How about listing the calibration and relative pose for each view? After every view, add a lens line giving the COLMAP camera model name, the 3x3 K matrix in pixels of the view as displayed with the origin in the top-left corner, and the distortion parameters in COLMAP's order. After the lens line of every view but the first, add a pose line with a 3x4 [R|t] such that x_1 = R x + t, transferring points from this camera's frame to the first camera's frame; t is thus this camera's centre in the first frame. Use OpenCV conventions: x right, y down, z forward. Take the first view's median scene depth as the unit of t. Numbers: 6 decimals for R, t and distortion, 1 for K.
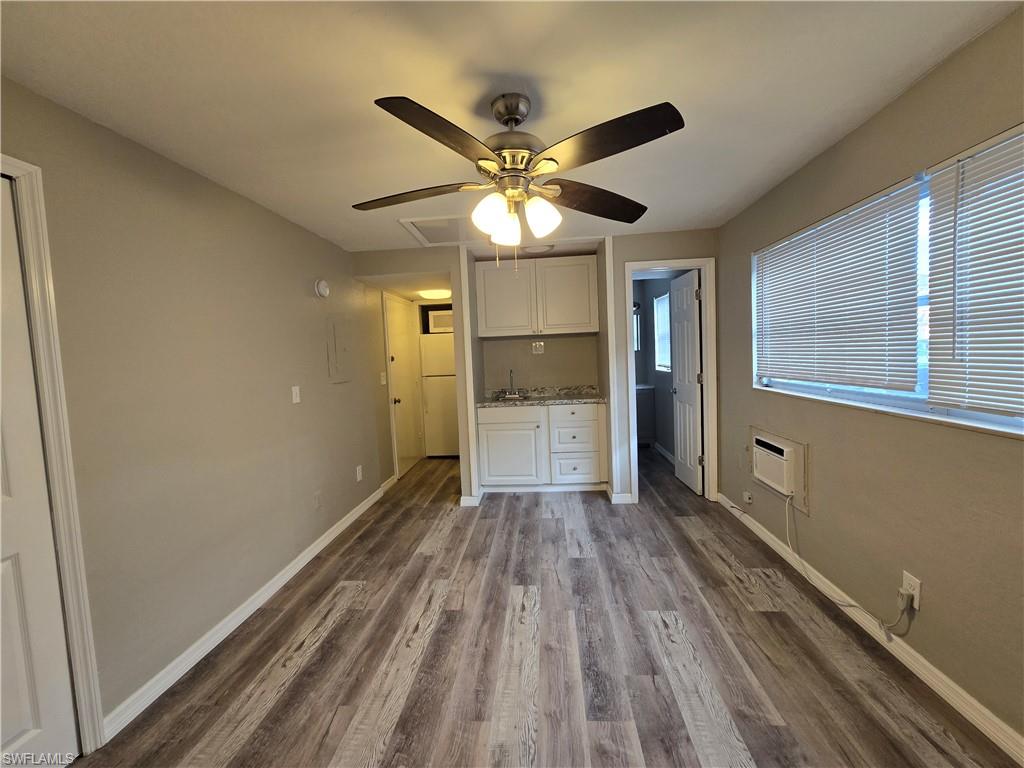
lens RADIAL K [[440.2, 0, 512.0], [0, 440.2, 384.0], [0, 0, 1]] dist [-0.000512, 0.000028]
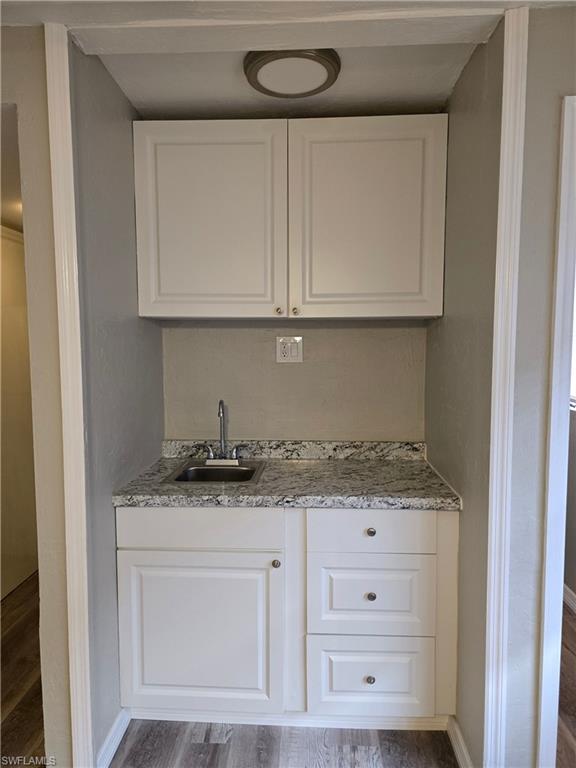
lens RADIAL K [[607.7, 0, 288.0], [0, 607.7, 384.0], [0, 0, 1]] dist [0.104486, 0.001548]
pose [[0.998647, 0.039779, 0.033482, 0.045153], [-0.039460, 0.999170, -0.010116, -0.048242], [-0.033856, 0.008781, 0.999388, 0.467254]]
